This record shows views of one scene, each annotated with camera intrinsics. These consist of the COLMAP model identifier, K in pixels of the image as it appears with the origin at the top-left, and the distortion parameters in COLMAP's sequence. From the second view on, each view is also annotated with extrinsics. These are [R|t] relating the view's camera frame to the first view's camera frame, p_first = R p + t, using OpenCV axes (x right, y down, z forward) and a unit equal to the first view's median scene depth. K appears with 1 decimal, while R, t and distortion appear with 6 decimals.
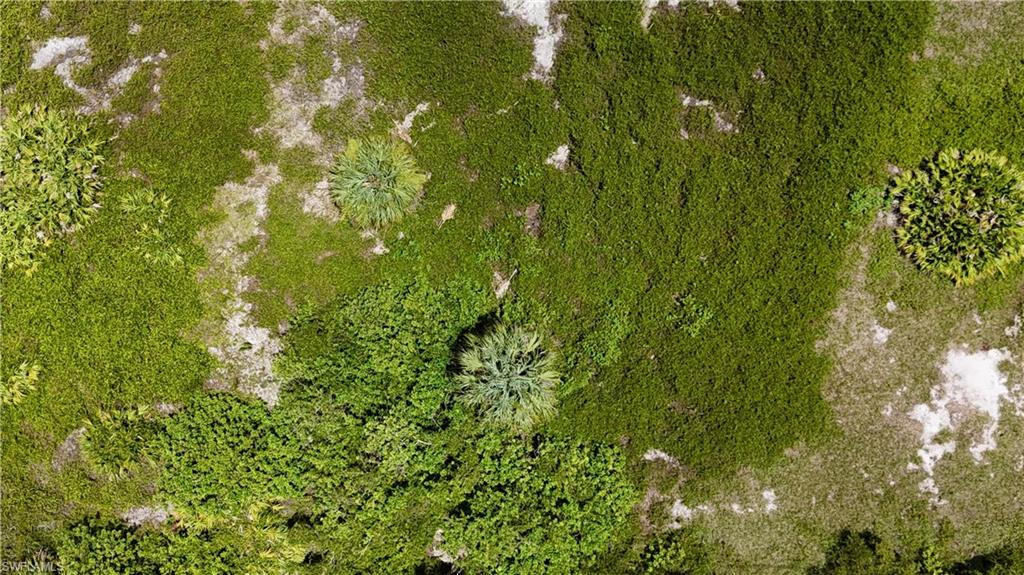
lens RADIAL K [[889.2, 0, 512.0], [0, 889.2, 287.5], [0, 0, 1]] dist [0.078915, -0.104259]
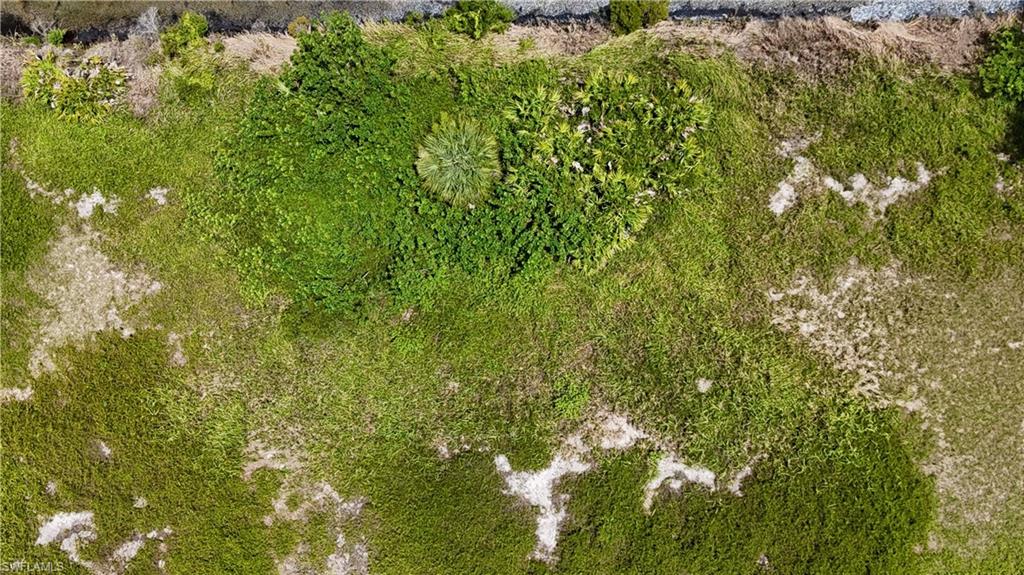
lens RADIAL K [[889.2, 0, 512.0], [0, 889.2, 287.5], [0, 0, 1]] dist [0.078915, -0.104259]
pose [[0.999906, -0.012202, -0.006292, 0.006132], [0.012185, 0.999922, -0.002626, -0.537804], [0.006324, 0.002549, 0.999977, -0.003289]]
